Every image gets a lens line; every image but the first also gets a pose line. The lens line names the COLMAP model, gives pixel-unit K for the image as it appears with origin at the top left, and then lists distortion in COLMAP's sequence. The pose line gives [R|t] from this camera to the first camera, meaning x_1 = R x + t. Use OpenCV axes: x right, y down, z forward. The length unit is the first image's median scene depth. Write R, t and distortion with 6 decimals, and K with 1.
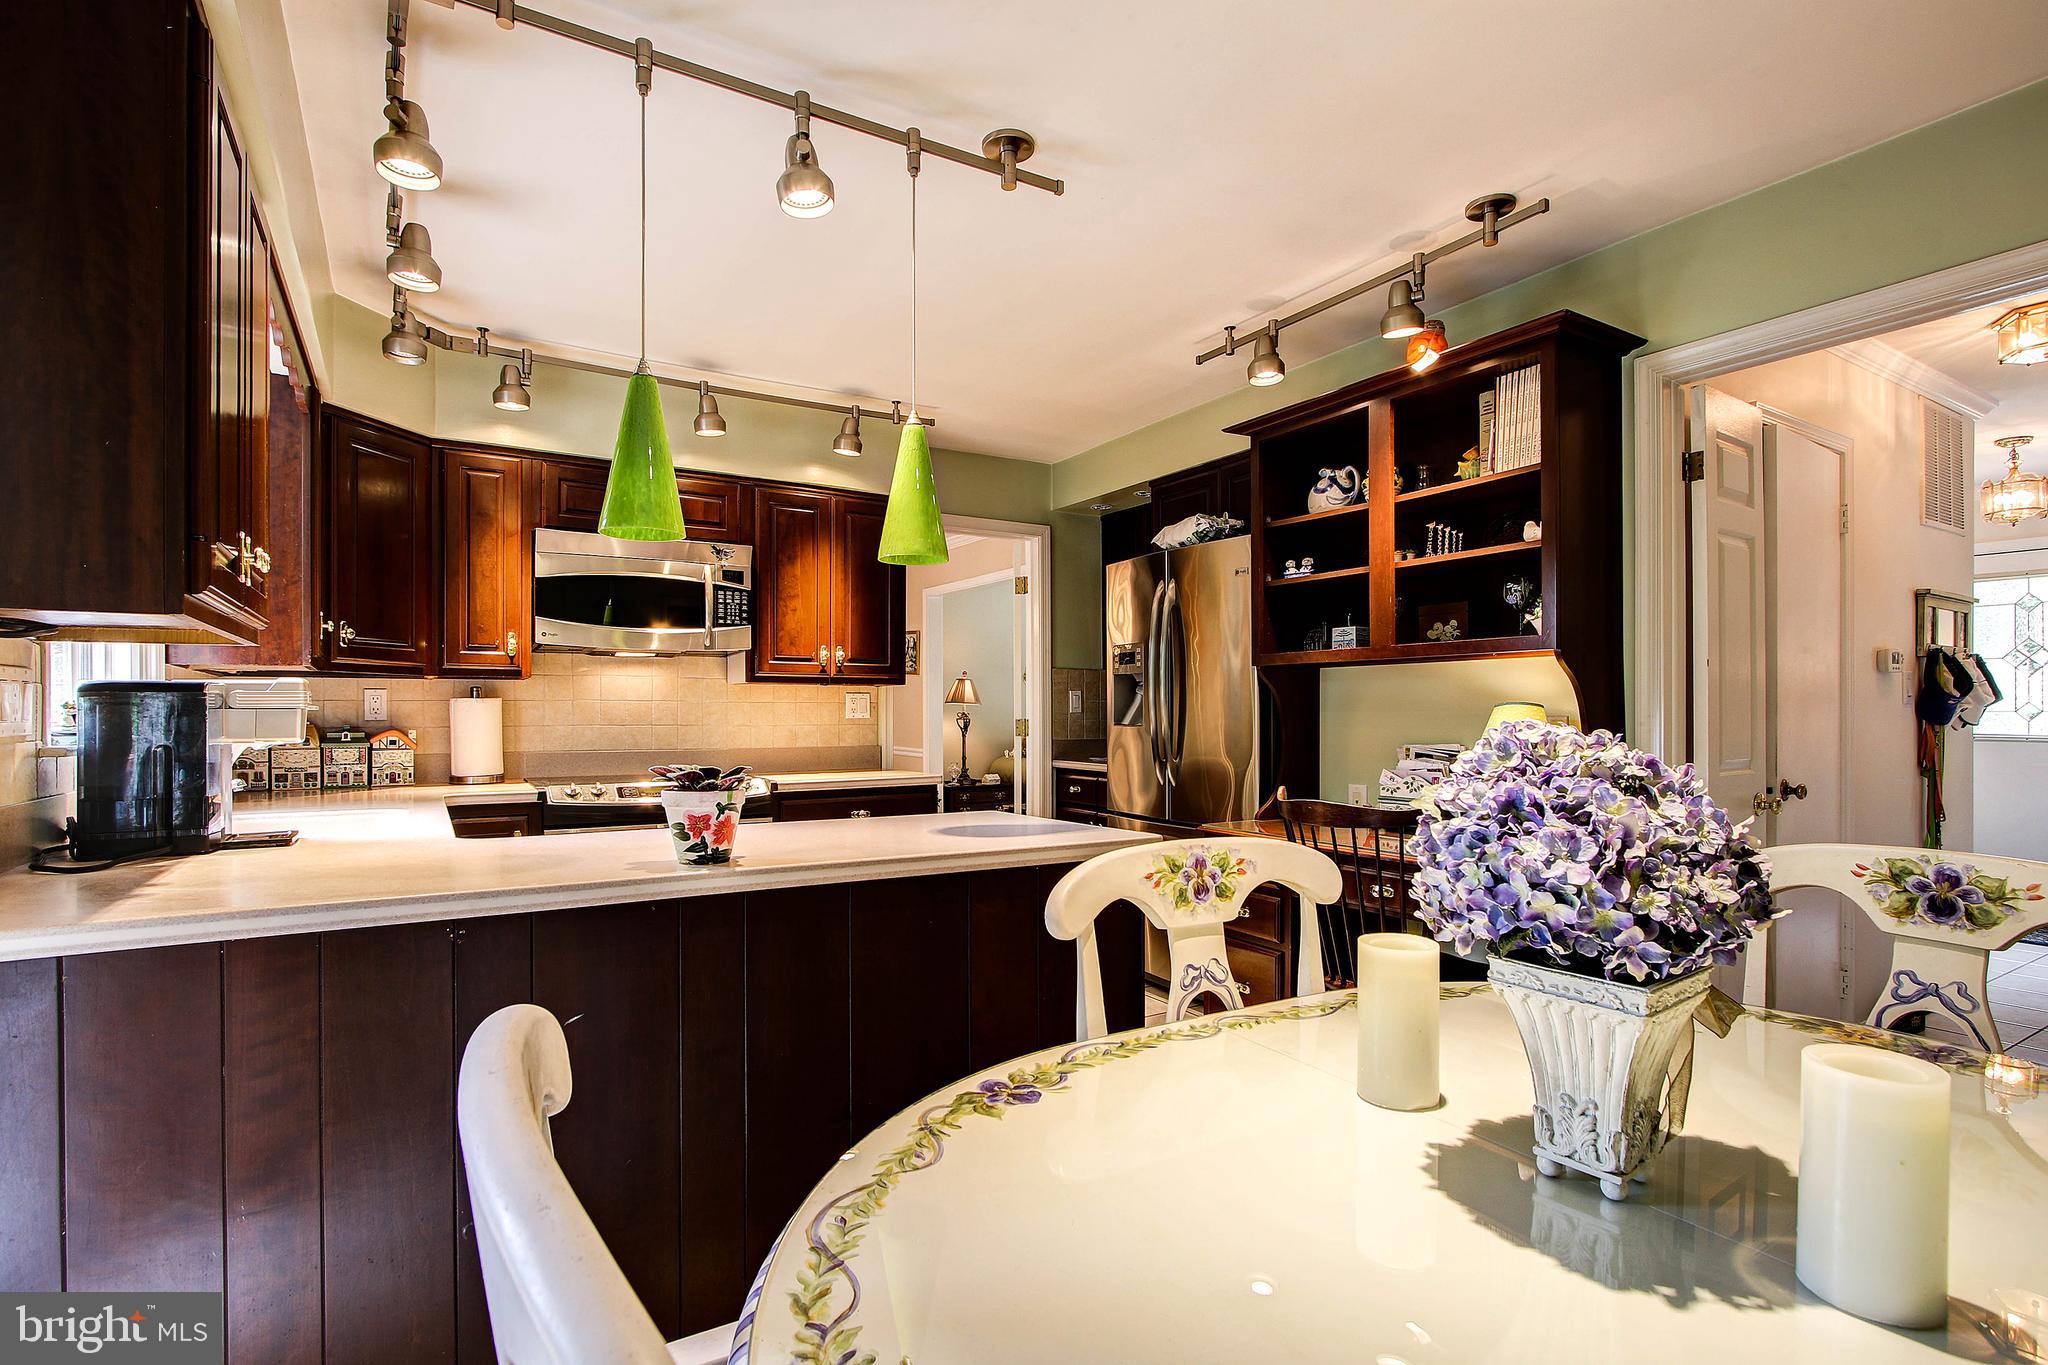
lens RADIAL K [[973.5, 0, 1019.2], [0, 973.5, 703.5], [0, 0, 1]] dist [-0.017282, 0.003891]
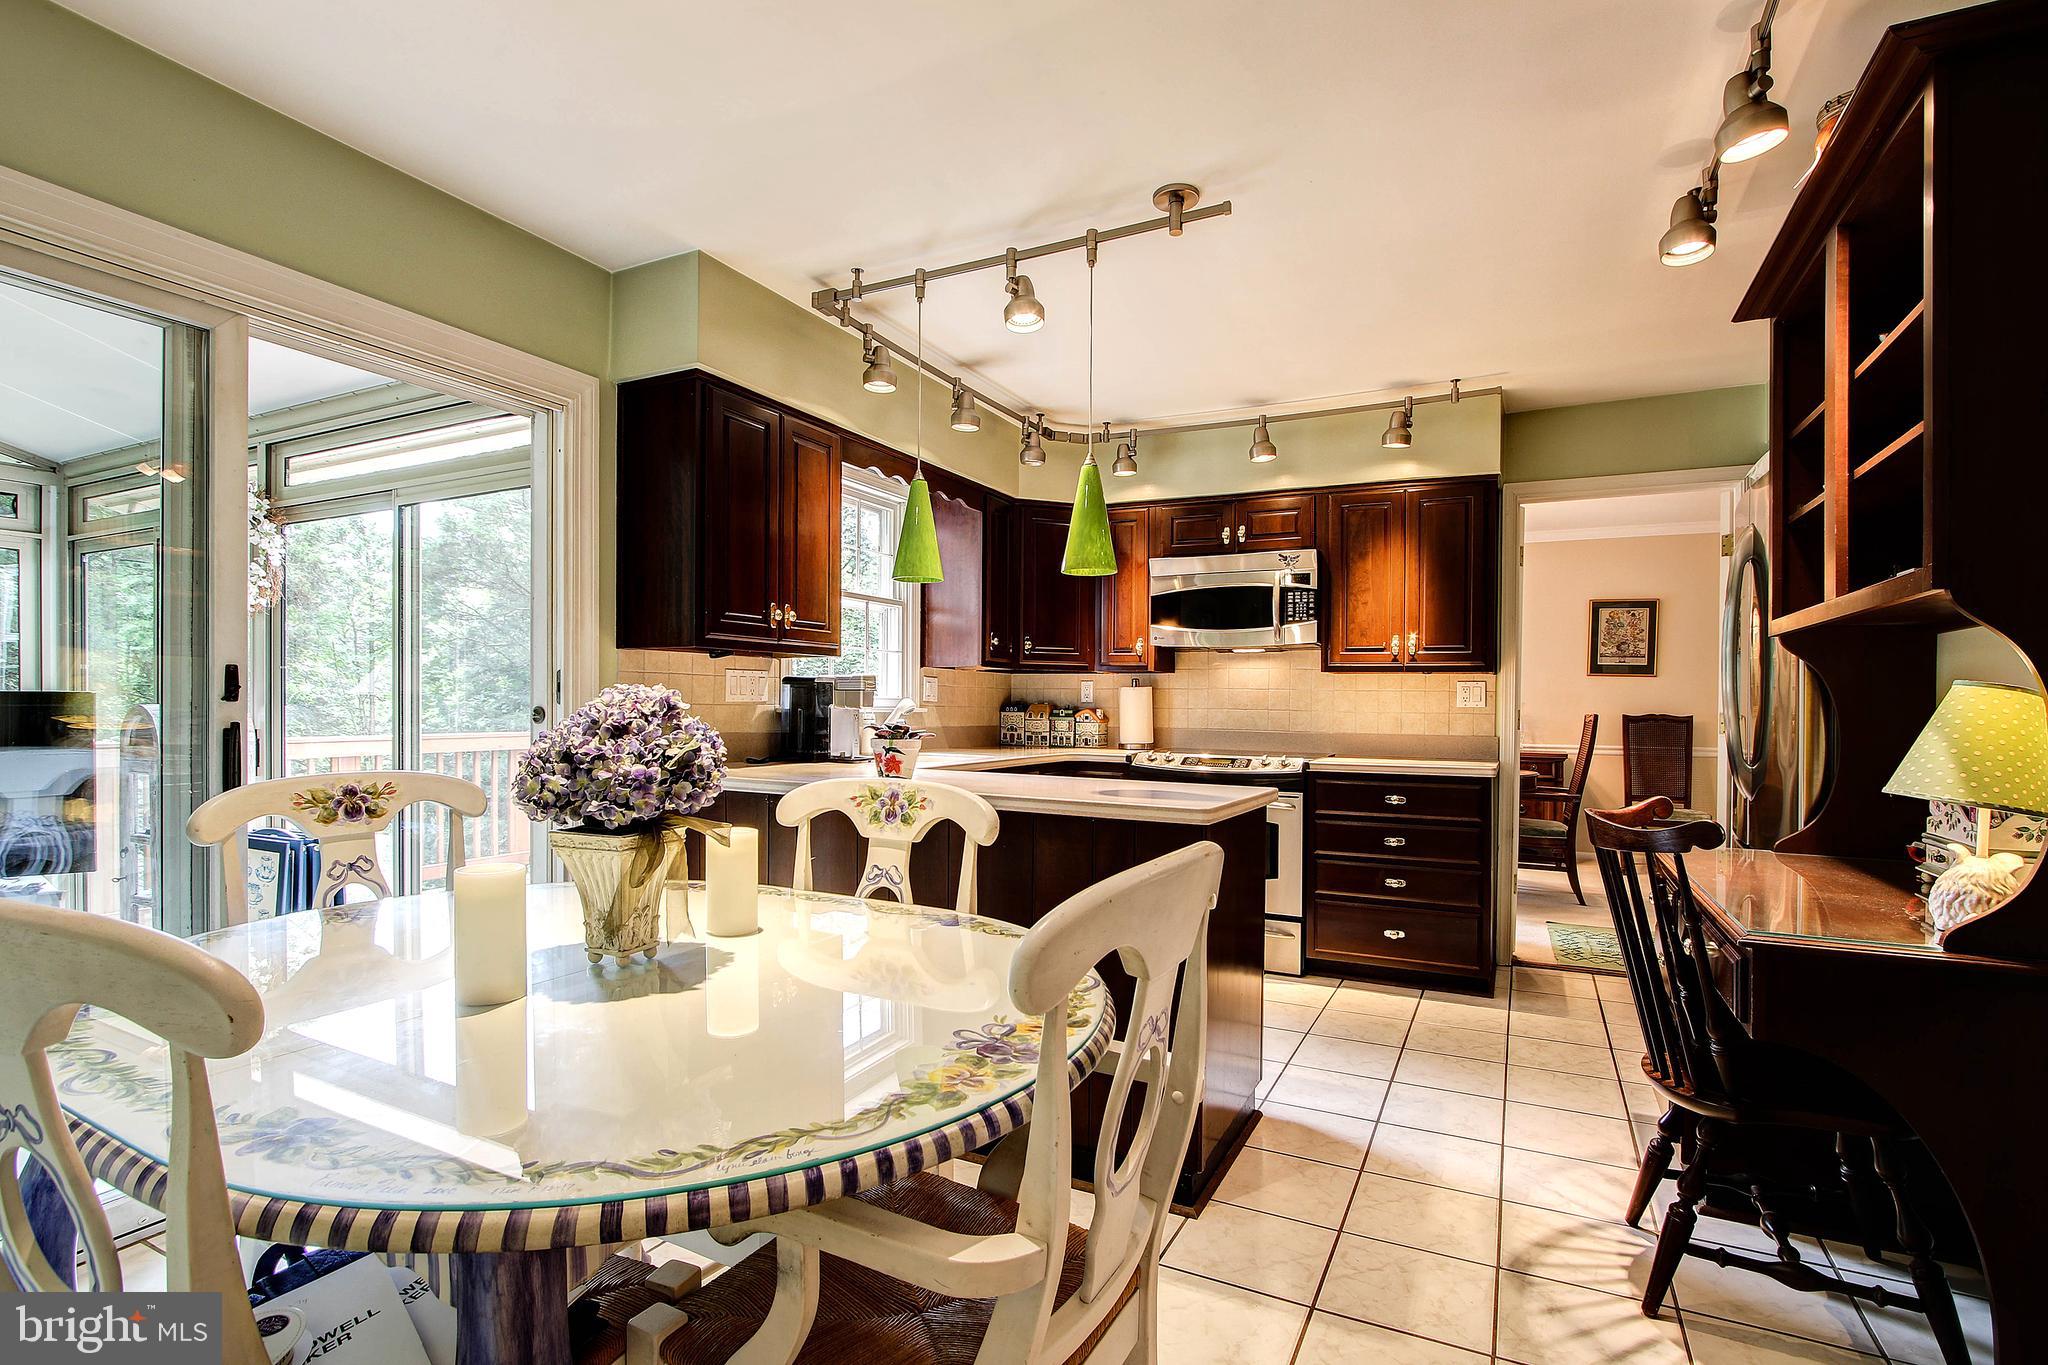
lens RADIAL K [[973.5, 0, 1059.5], [0, 973.5, 699.1], [0, 0, 1]] dist [-0.017282, 0.003891]
pose [[0.542058, 0.005423, -0.840324, 0.545111], [-0.005115, 0.999982, 0.003154, 0.007866], [0.840325, 0.002589, 0.542076, 0.165774]]
